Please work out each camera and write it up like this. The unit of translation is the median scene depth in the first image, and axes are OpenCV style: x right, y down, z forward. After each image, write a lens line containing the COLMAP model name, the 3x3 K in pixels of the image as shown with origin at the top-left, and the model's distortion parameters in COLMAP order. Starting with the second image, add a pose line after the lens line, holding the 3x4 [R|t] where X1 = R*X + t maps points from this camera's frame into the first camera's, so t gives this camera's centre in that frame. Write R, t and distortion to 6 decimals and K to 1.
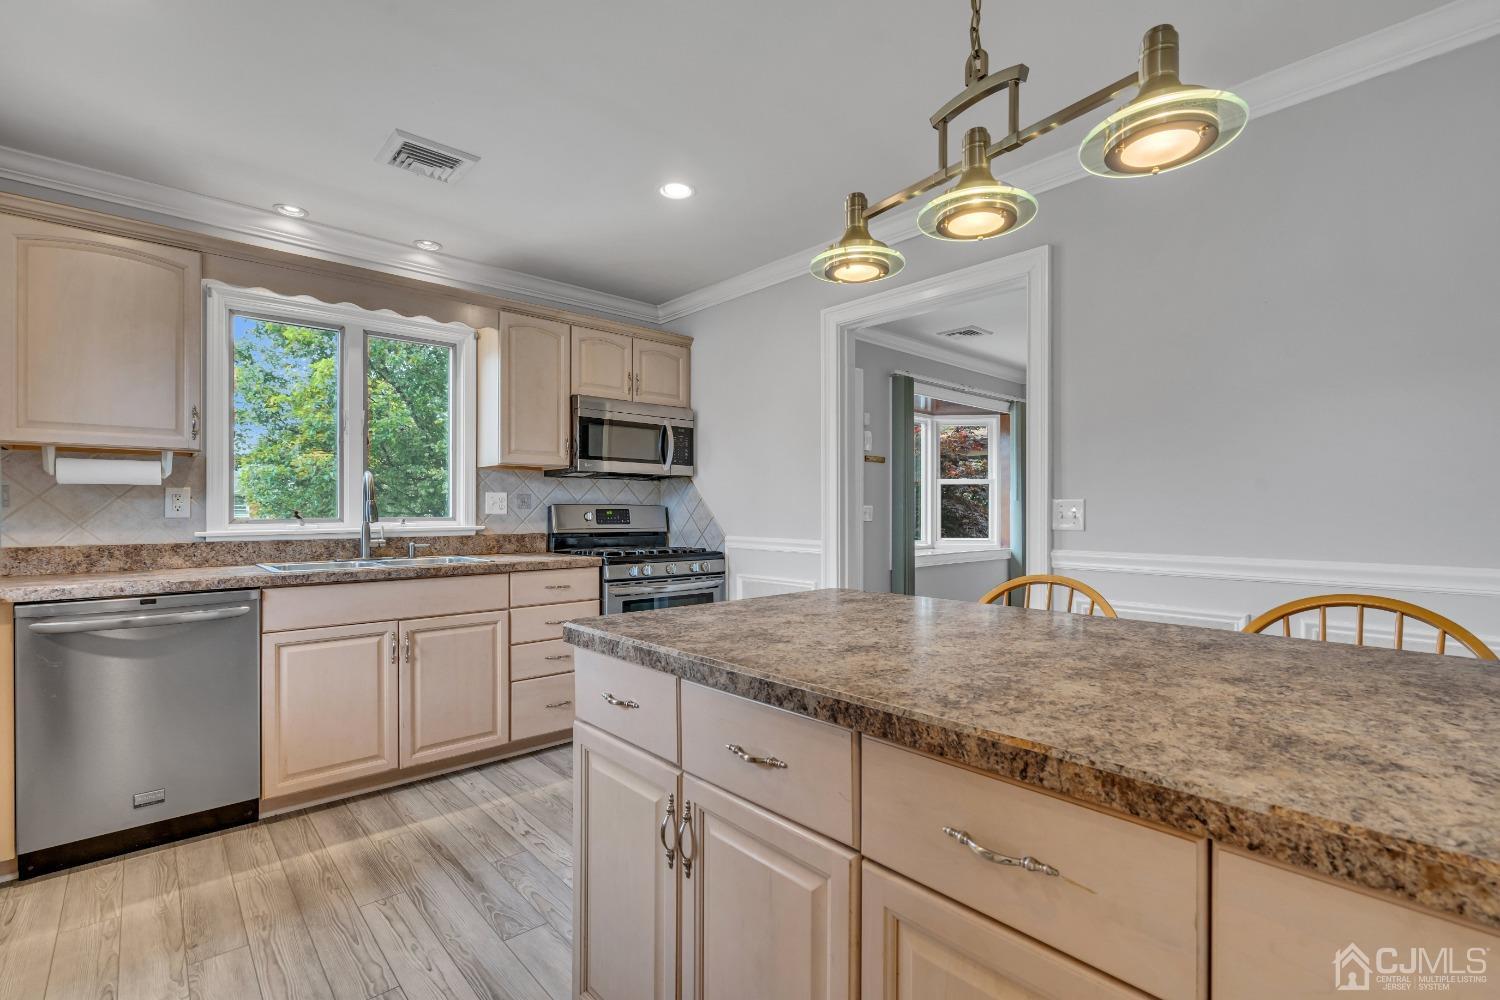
lens RADIAL K [[679.5, 0, 747.2], [0, 679.5, 508.5], [0, 0, 1]] dist [-0.002063, 0.000179]
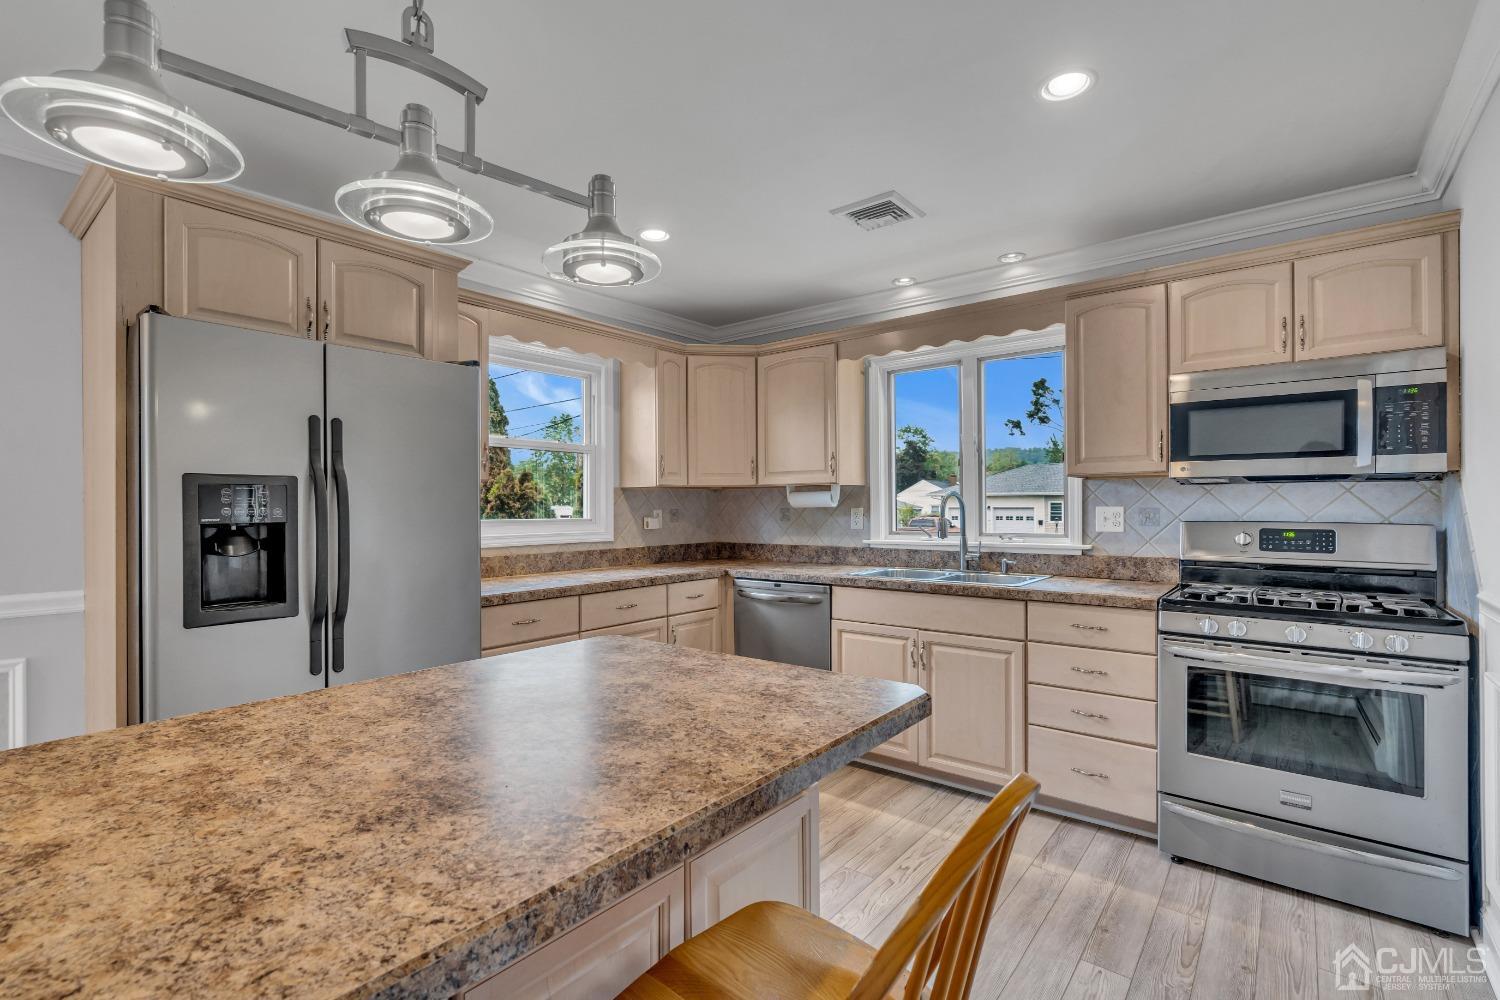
lens RADIAL K [[679.5, 0, 748.2], [0, 679.5, 505.6], [0, 0, 1]] dist [-0.002063, 0.000179]
pose [[0.159937, -0.002362, -0.987124, 0.486013], [0.007170, 0.999974, -0.001231, -0.033174], [0.987101, -0.006881, 0.159950, 0.509478]]
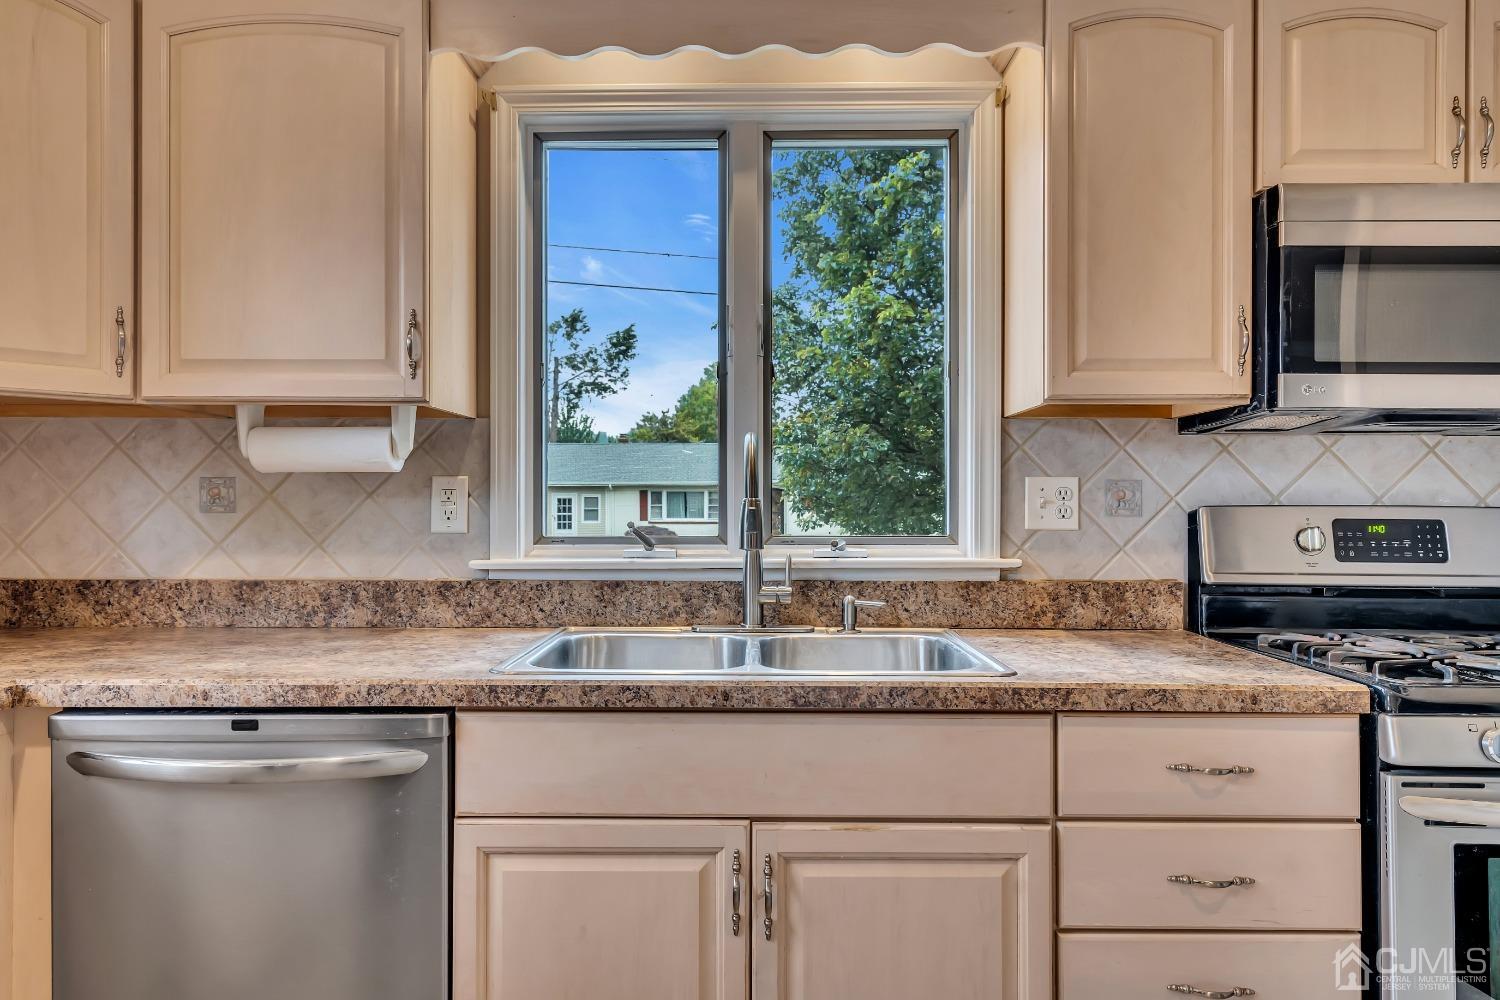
lens RADIAL K [[943.5, 0, 743.0], [0, 943.5, 497.3], [0, 0, 1]] dist [0.009386, -0.004360]
pose [[0.733490, -0.001522, -0.679699, -0.148829], [-0.000978, 0.999994, -0.003295, -0.011211], [0.679700, 0.003082, 0.733484, 0.565078]]
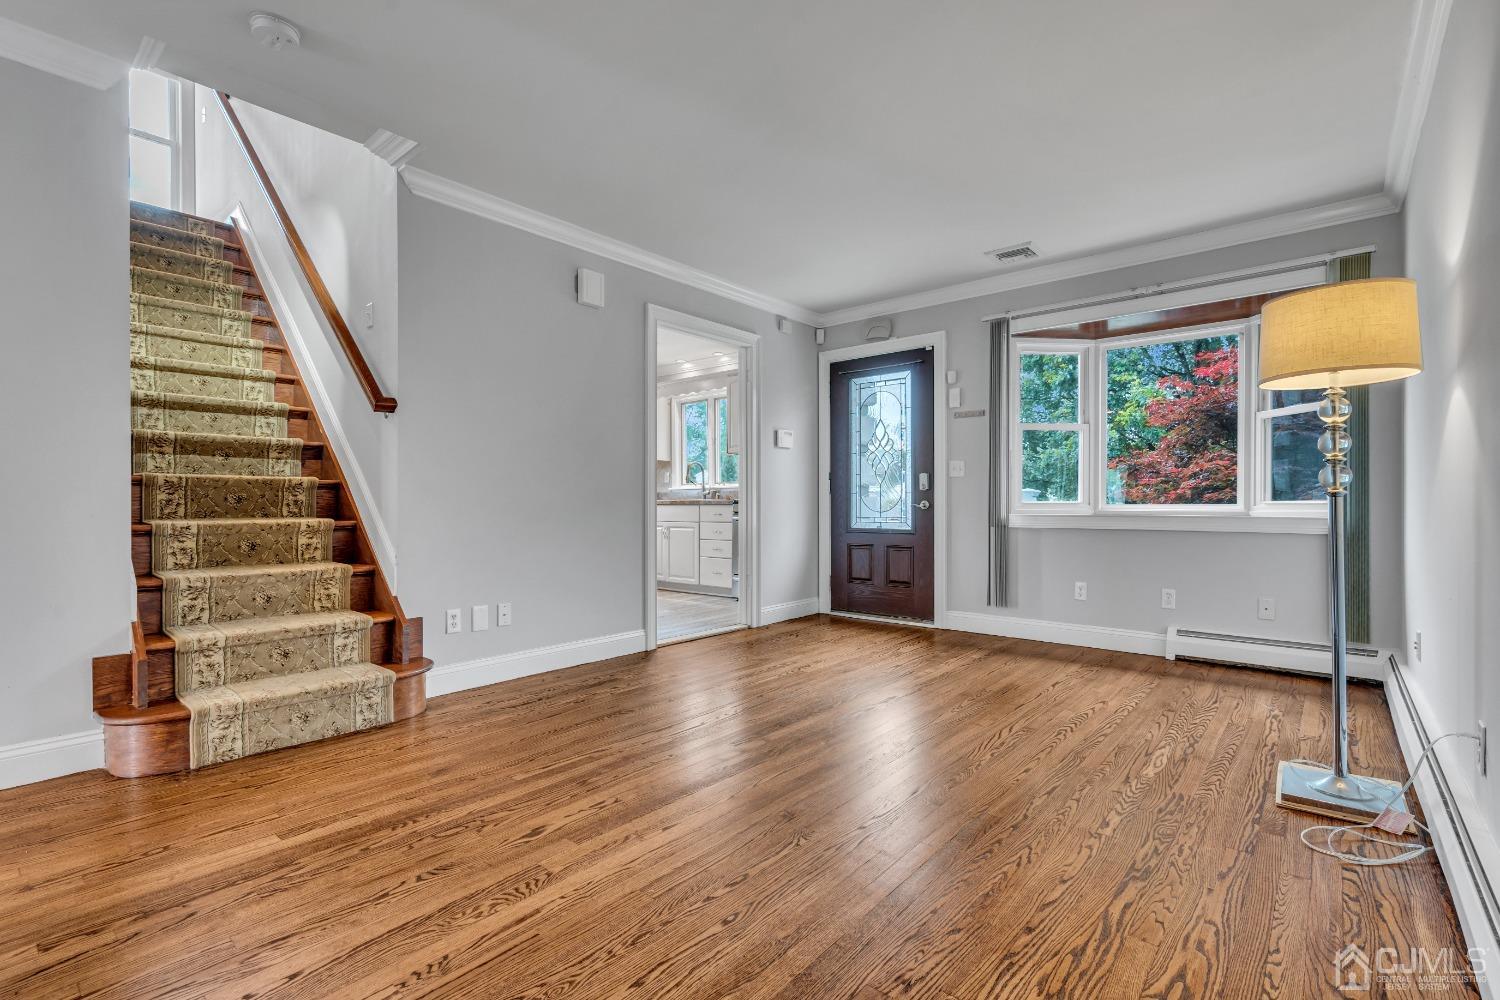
lens RADIAL K [[679.5, 0, 762.9], [0, 679.5, 506.1], [0, 0, 1]] dist [-0.002063, 0.000179]
pose [[0.154166, -0.003259, -0.988040, 1.825495], [0.001615, 0.999994, -0.003047, 0.107296], [0.988044, -0.001126, 0.154170, 0.889485]]
